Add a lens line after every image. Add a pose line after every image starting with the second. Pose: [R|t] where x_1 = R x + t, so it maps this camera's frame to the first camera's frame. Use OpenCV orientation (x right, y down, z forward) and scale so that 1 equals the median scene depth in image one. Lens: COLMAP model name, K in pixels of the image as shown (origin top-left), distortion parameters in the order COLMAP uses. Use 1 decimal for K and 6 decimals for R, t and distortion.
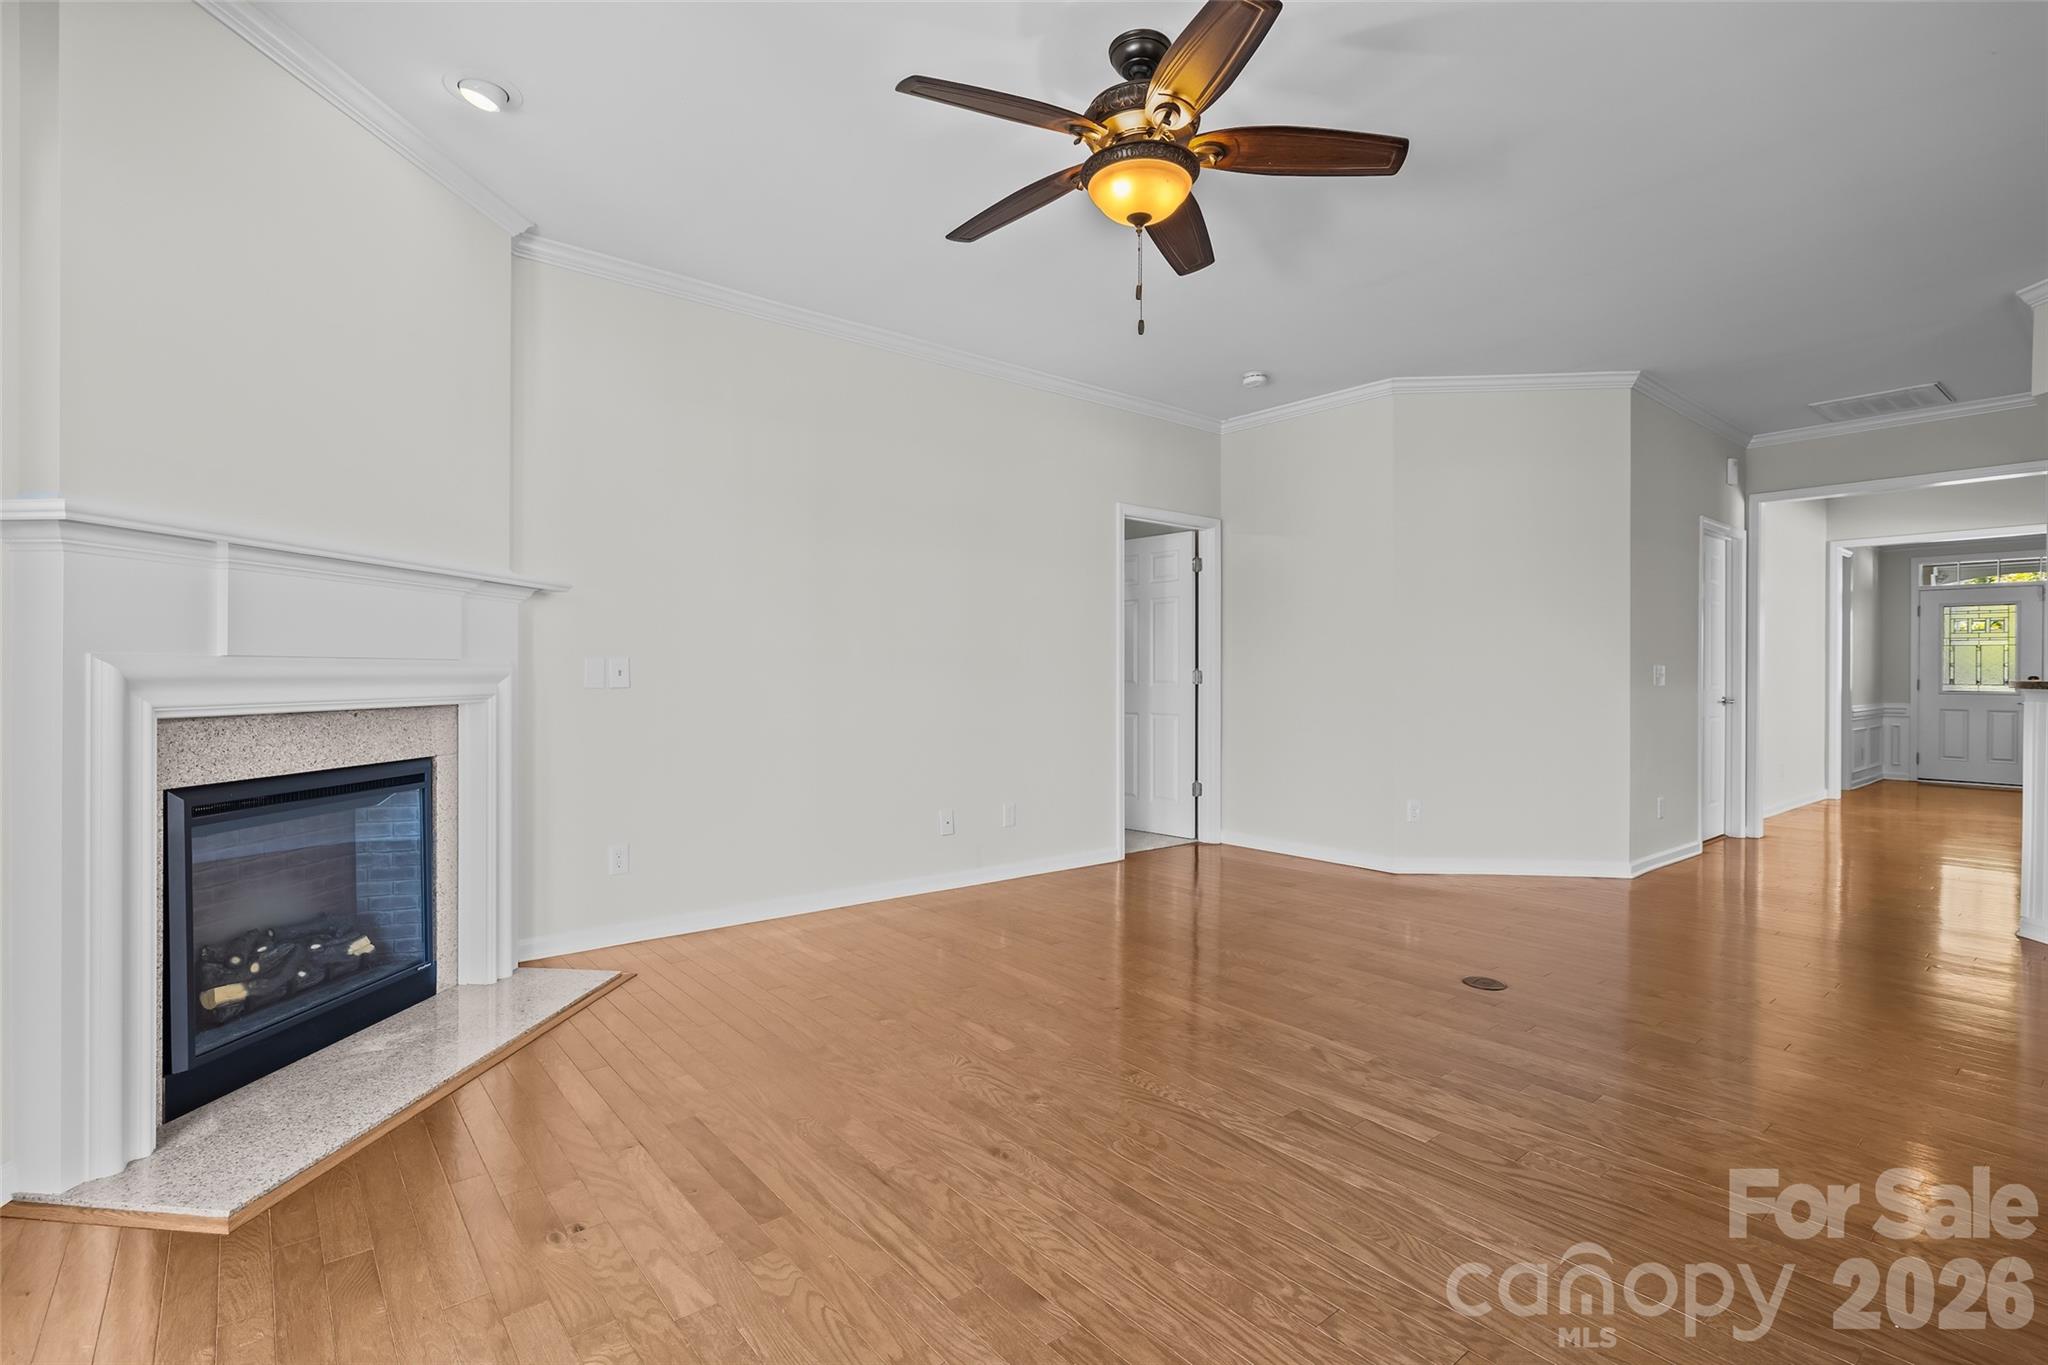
lens RADIAL K [[982.4, 0, 1016.6], [0, 982.4, 689.0], [0, 0, 1]] dist [-0.005432, 0.000921]
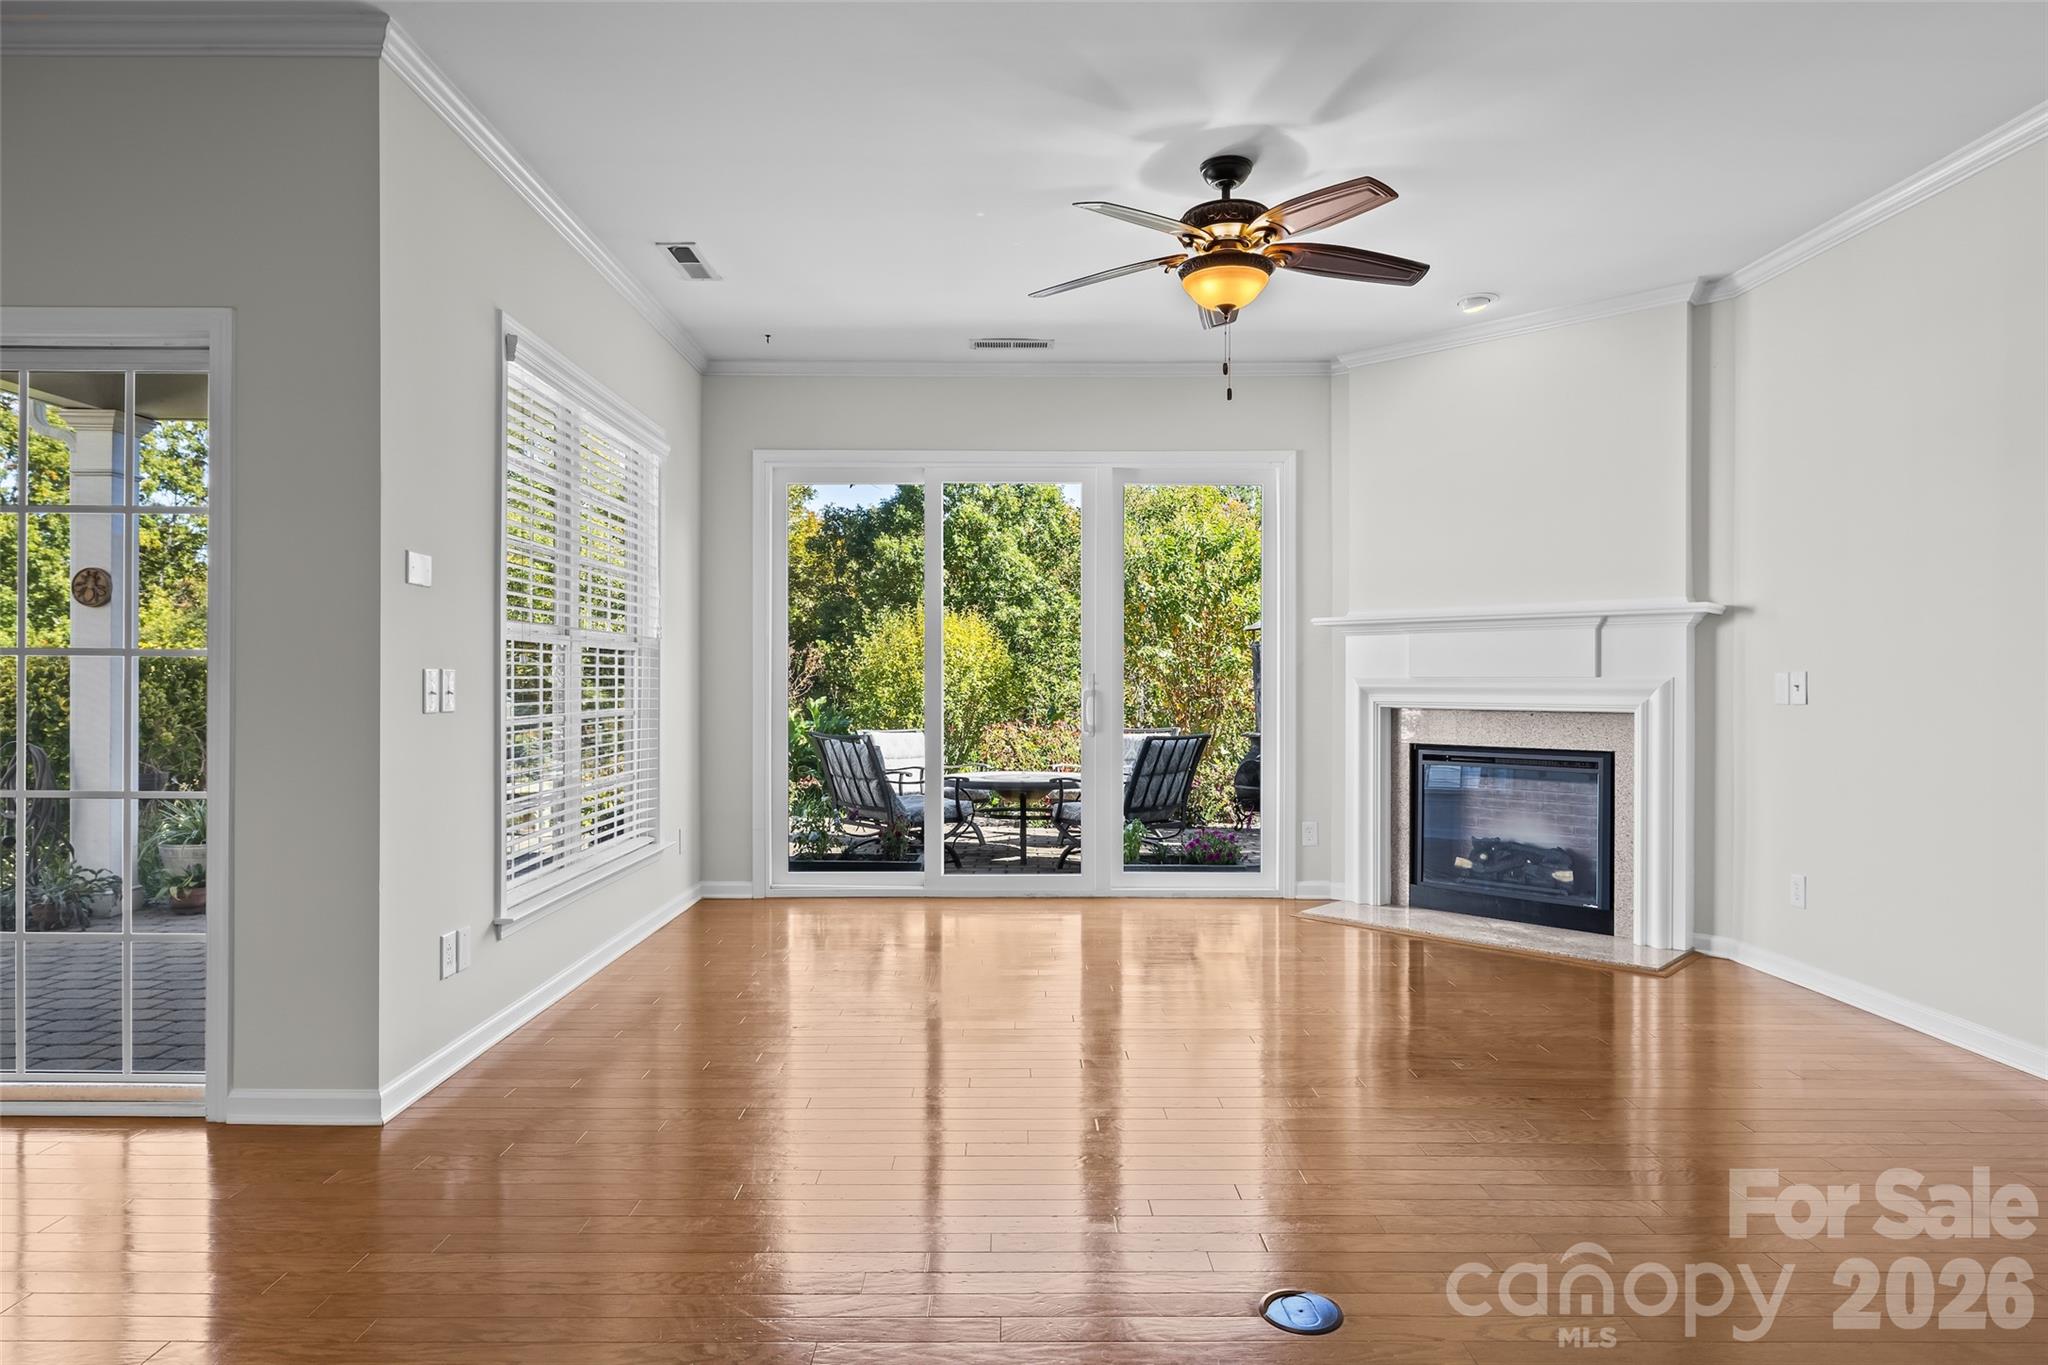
lens RADIAL K [[1151.8, 0, 1026.0], [0, 1151.8, 679.9], [0, 0, 1]] dist [-0.001273, -0.000744]
pose [[-0.616611, -0.005792, -0.787247, 0.548364], [-0.015940, 0.999860, 0.005129, -0.011060], [0.787107, 0.015712, -0.616617, 0.664868]]
